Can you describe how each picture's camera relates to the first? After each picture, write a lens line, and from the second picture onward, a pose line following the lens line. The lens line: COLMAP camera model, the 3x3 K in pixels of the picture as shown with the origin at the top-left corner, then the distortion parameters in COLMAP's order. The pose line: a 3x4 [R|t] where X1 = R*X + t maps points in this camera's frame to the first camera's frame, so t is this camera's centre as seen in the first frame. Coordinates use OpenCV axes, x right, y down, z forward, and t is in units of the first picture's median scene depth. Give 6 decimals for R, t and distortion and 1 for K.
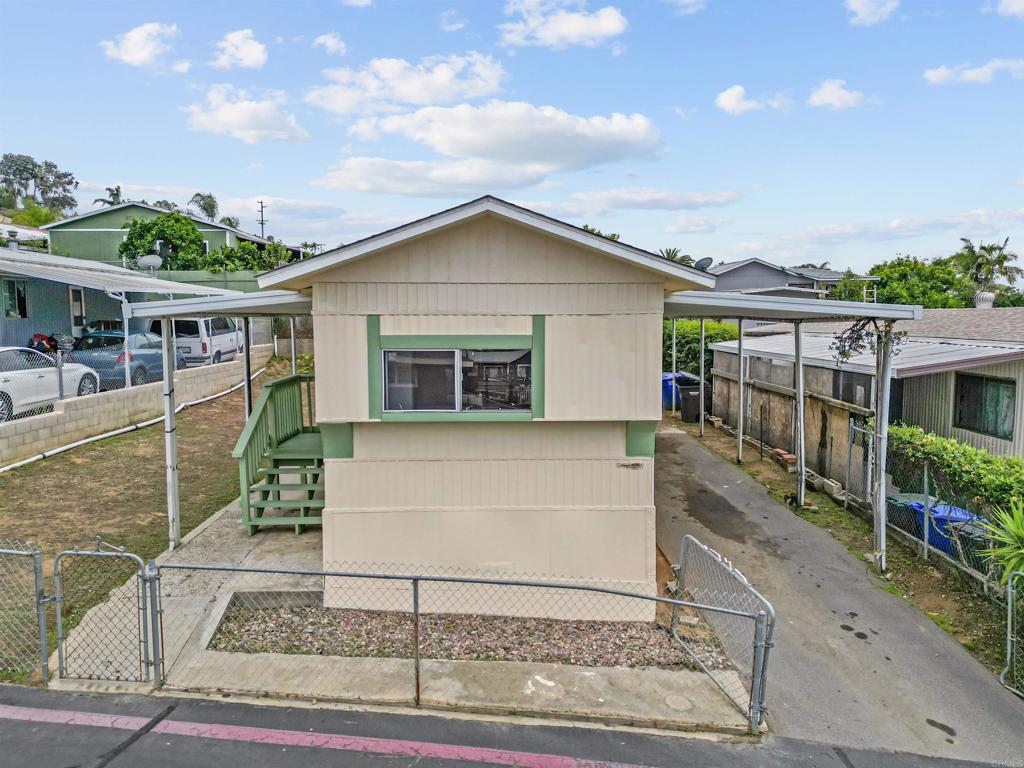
lens RADIAL K [[716.2, 0, 510.0], [0, 716.2, 382.9], [0, 0, 1]] dist [0.073143, -0.071397]
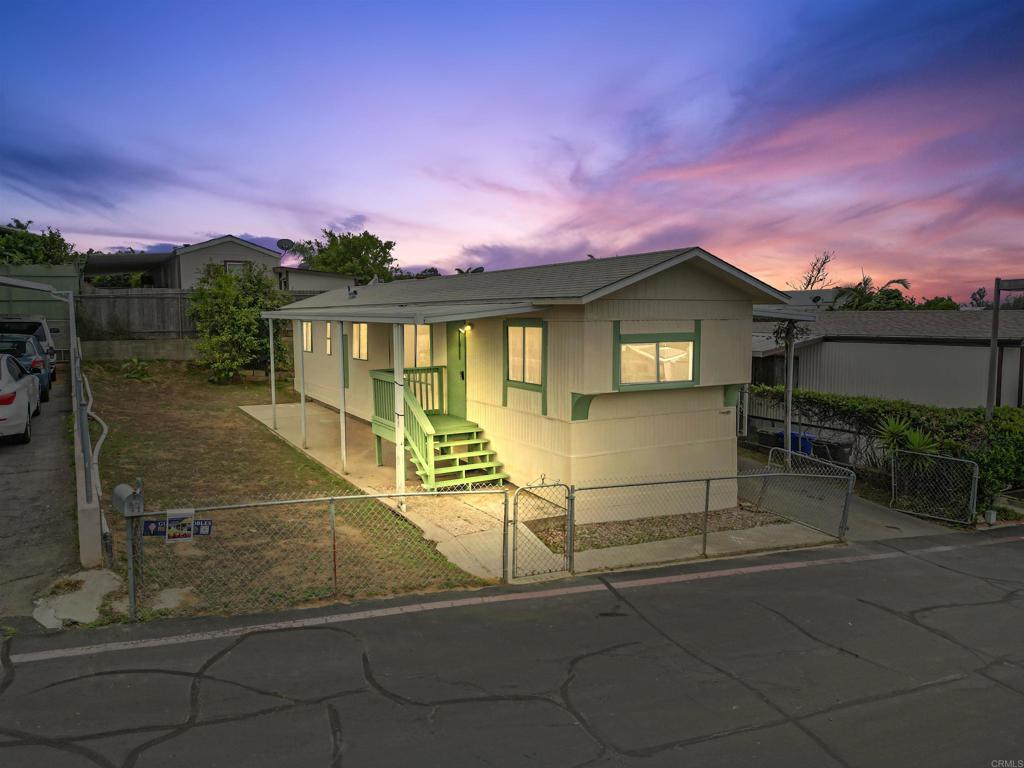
lens RADIAL K [[716.2, 0, 510.0], [0, 716.2, 382.9], [0, 0, 1]] dist [0.073143, -0.071397]
pose [[0.870743, -0.045849, 0.489596, -1.095183], [0.044001, 0.998914, 0.015290, 0.001526], [-0.489765, 0.008229, 0.871816, -0.188939]]
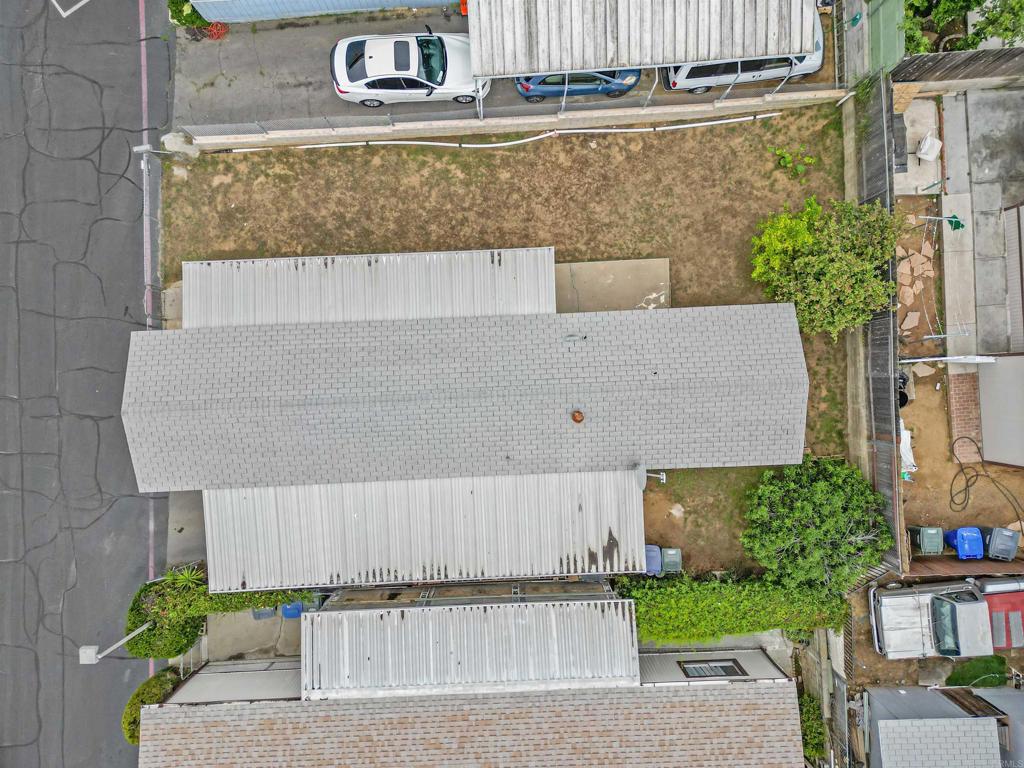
lens RADIAL K [[716.2, 0, 510.0], [0, 716.2, 382.9], [0, 0, 1]] dist [0.073143, -0.071397]
pose [[0.024104, 0.999694, 0.005528, -0.117551], [-0.087697, -0.003394, 0.996141, -2.887424], [0.995855, -0.024496, 0.087589, 2.043194]]
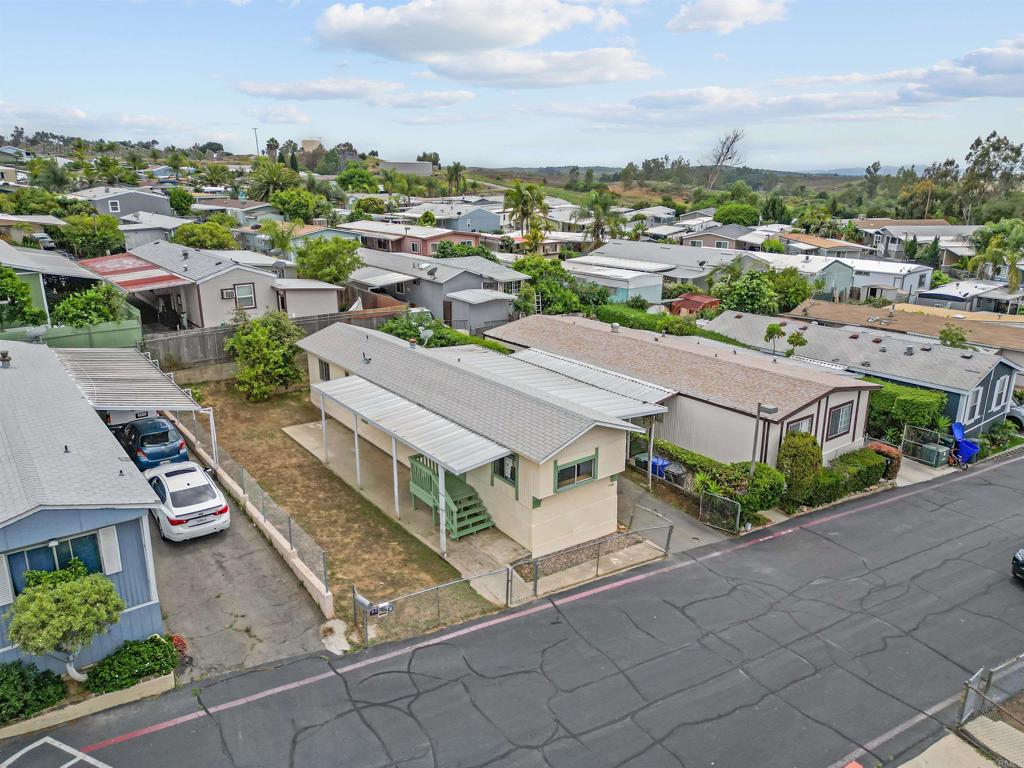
lens RADIAL K [[716.2, 0, 510.0], [0, 716.2, 382.9], [0, 0, 1]] dist [0.073143, -0.071397]
pose [[0.807970, -0.159492, 0.567227, -1.879921], [0.045472, 0.976676, 0.209848, -0.988708], [-0.587467, -0.143758, 0.796377, -1.118135]]
